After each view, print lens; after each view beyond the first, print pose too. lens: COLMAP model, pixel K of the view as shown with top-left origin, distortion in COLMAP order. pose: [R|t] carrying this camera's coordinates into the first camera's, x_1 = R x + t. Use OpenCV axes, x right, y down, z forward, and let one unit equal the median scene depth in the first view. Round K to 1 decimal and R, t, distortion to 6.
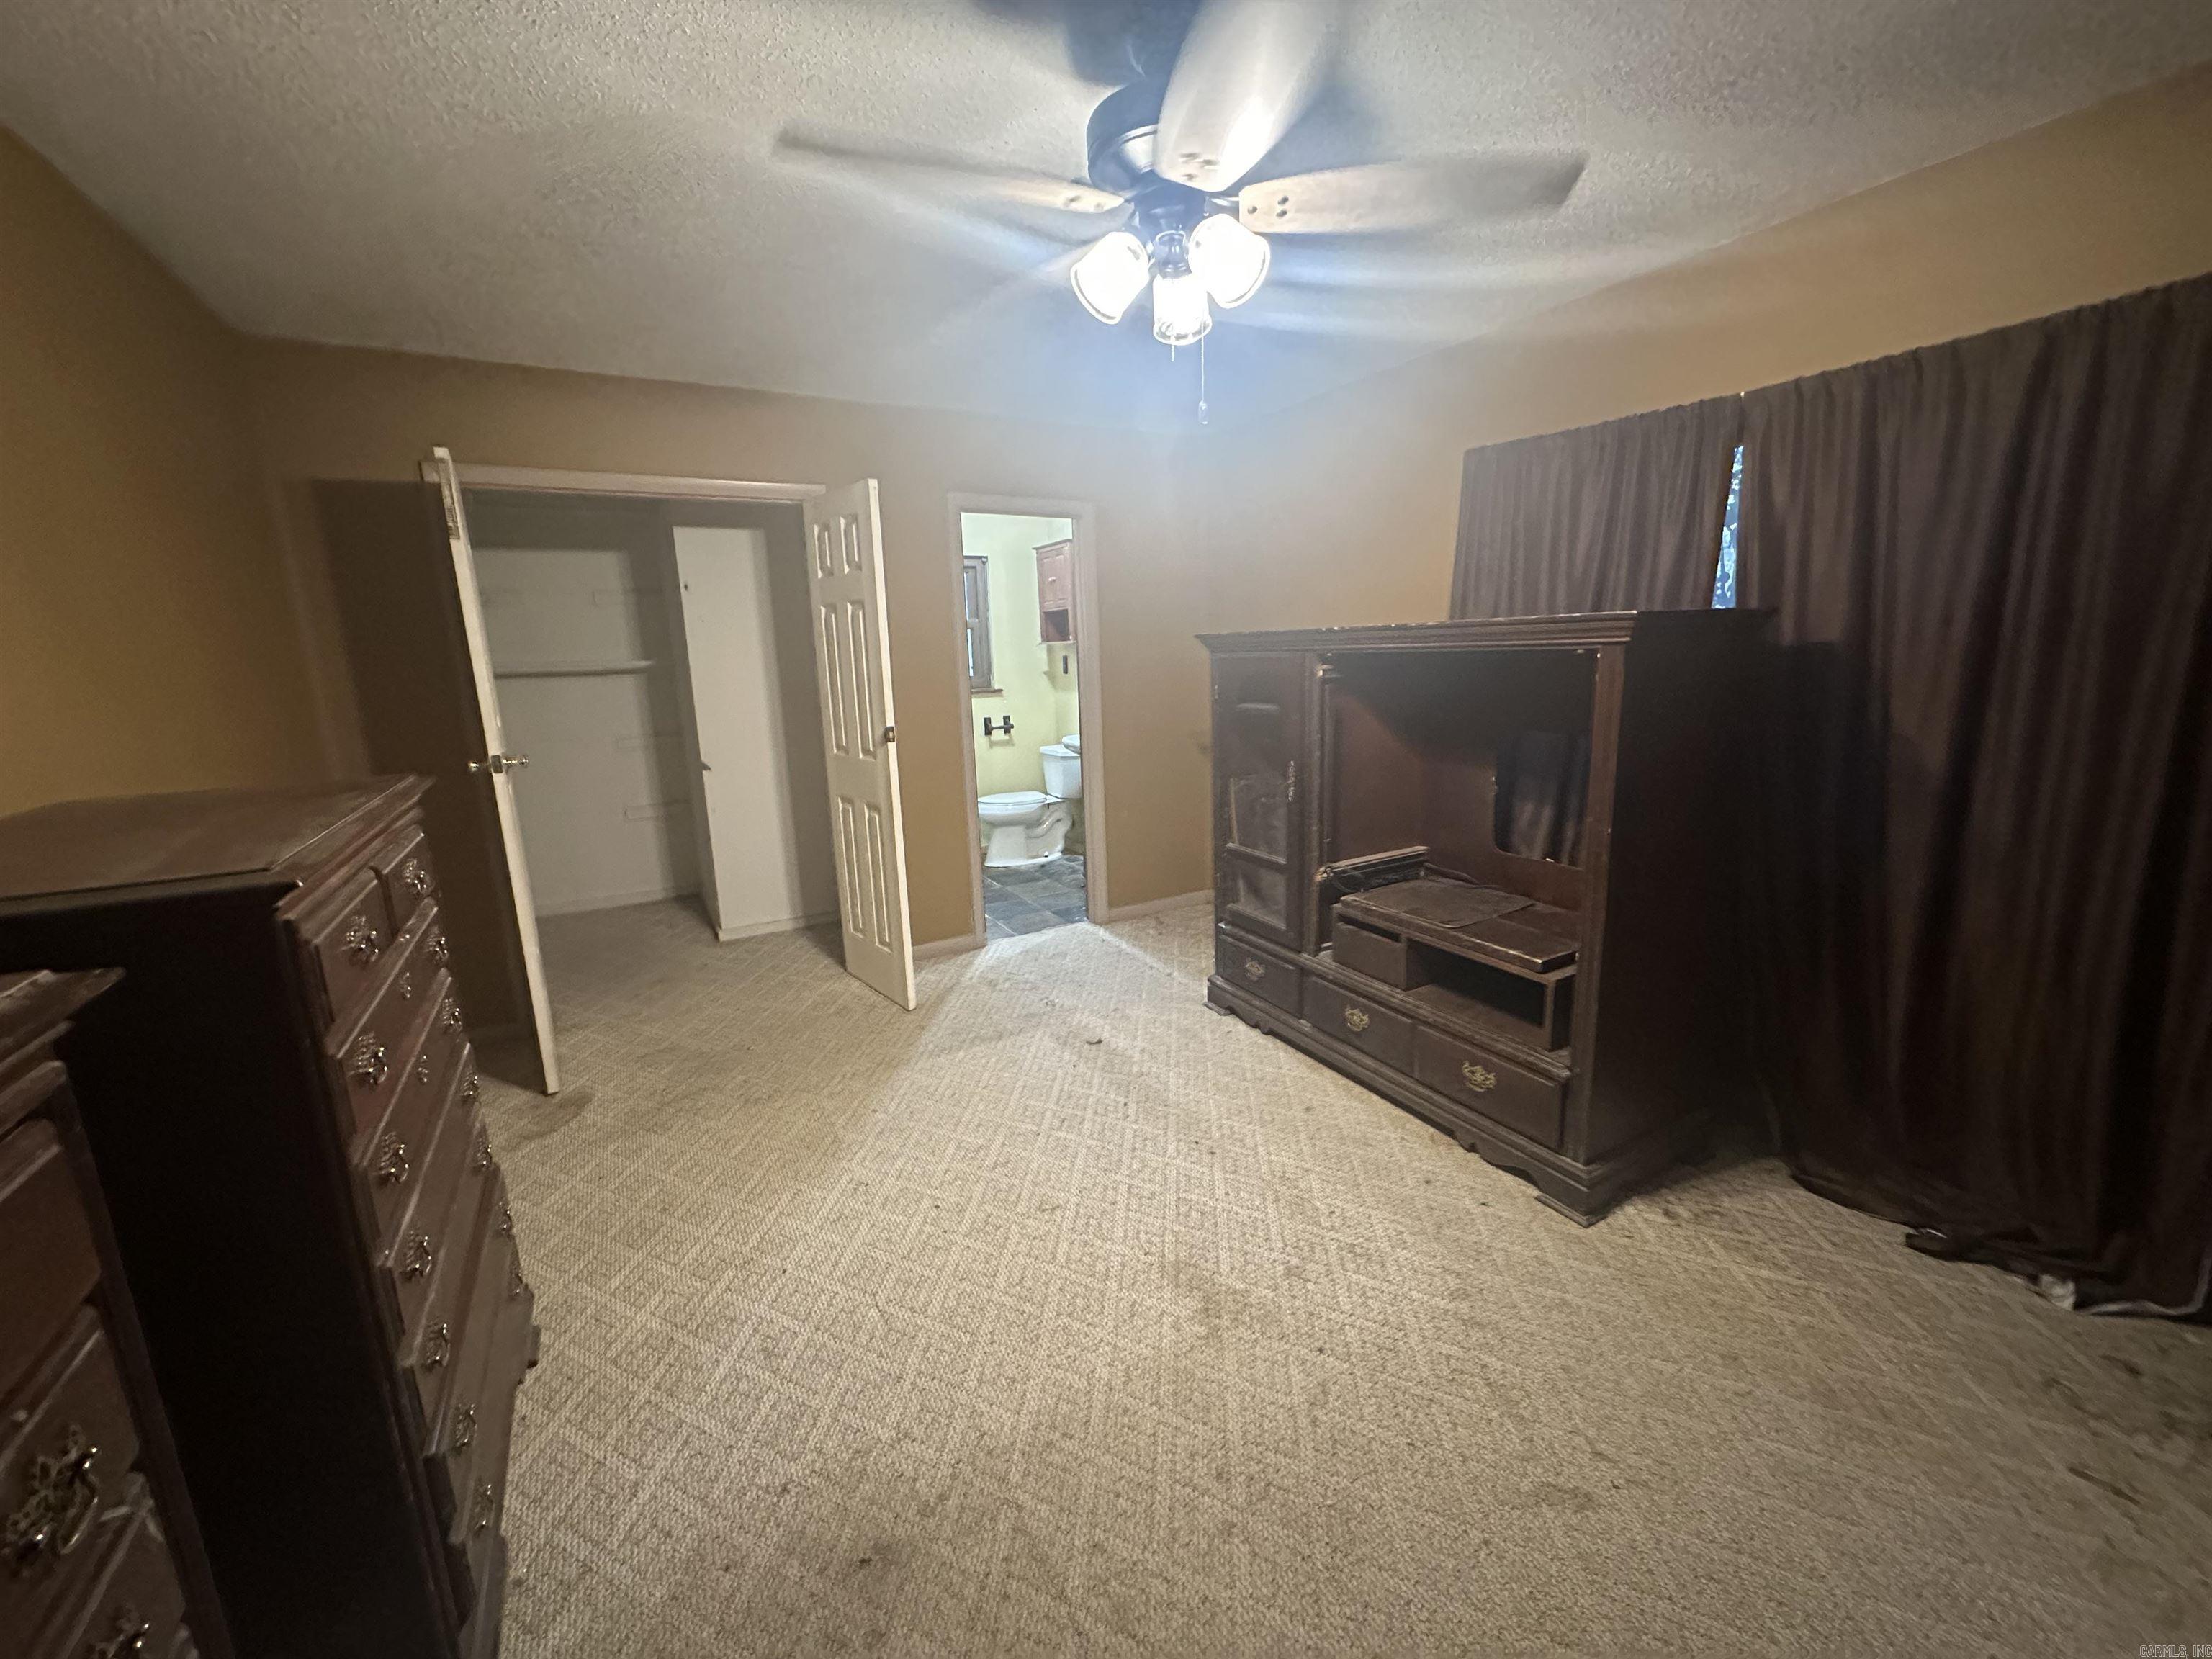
lens RADIAL K [[878.0, 0, 1106.5], [0, 878.0, 821.2], [0, 0, 1]] dist [0.000138, 0.000008]
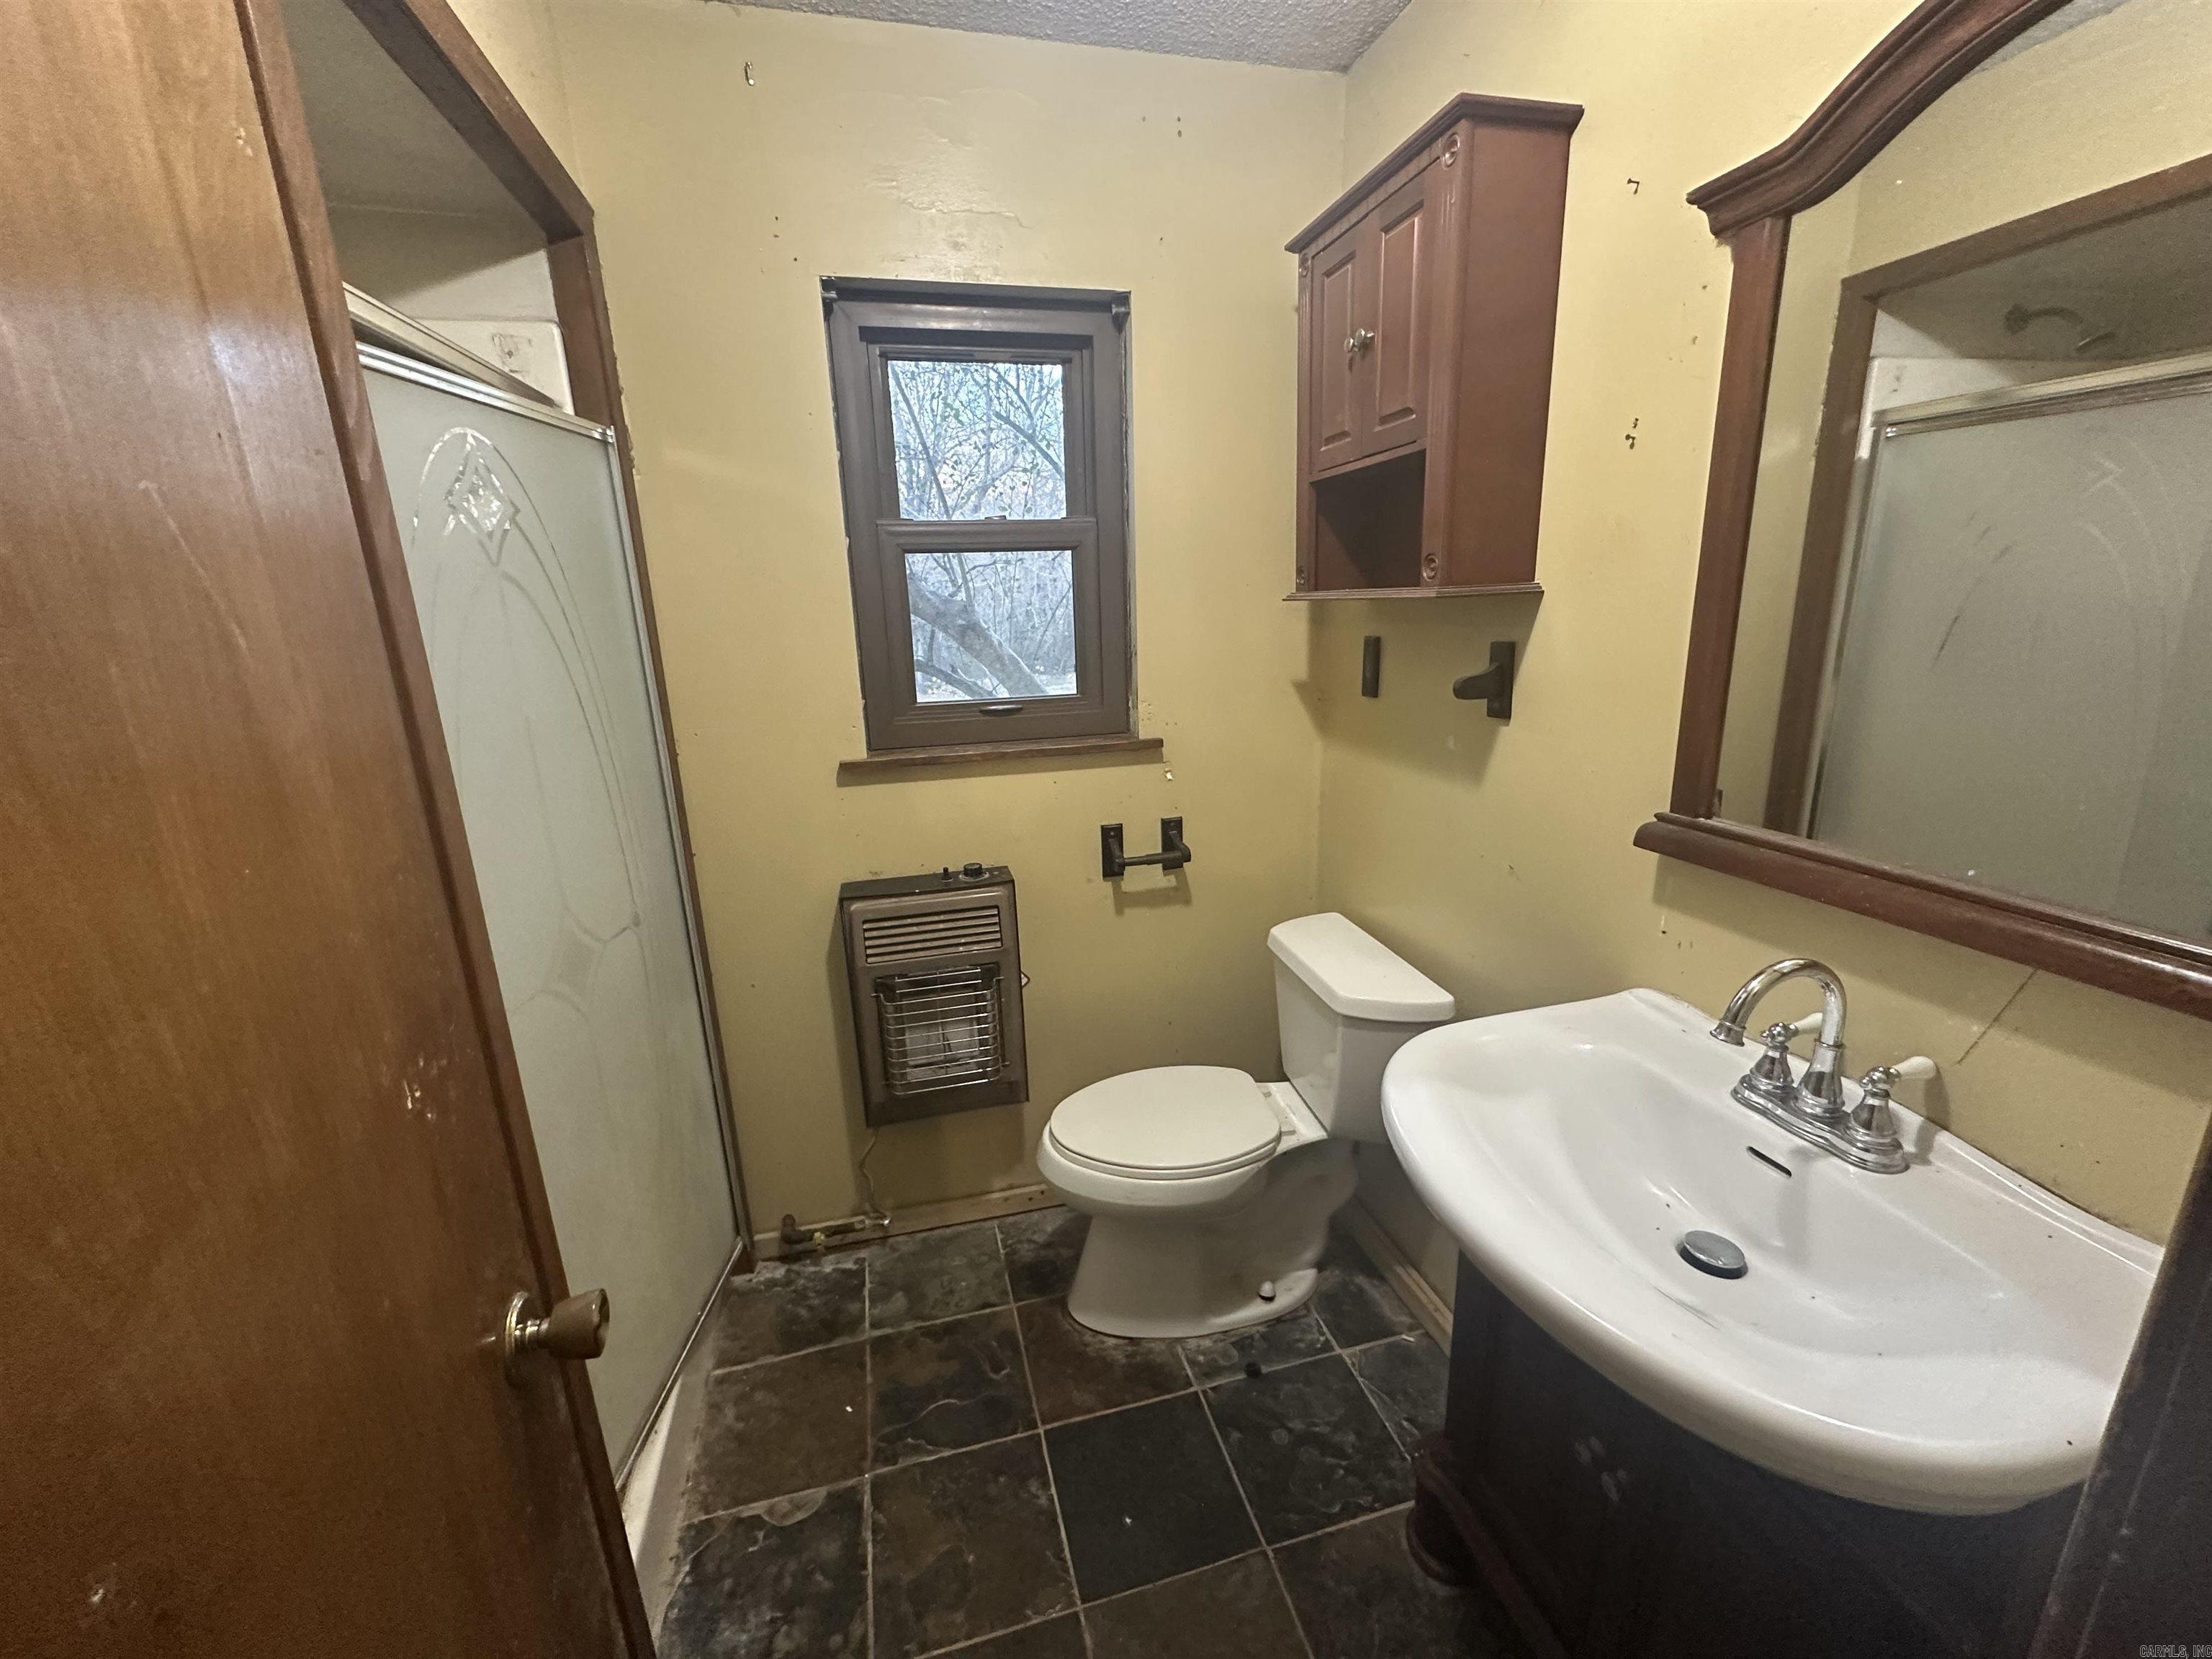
lens RADIAL K [[878.0, 0, 1112.4], [0, 878.0, 837.3], [0, 0, 1]] dist [0.000138, 0.000008]
pose [[0.960842, 0.072897, -0.267335, -0.047470], [-0.056996, 0.996139, 0.066773, -0.134934], [0.271171, -0.048921, 0.961287, 0.681857]]
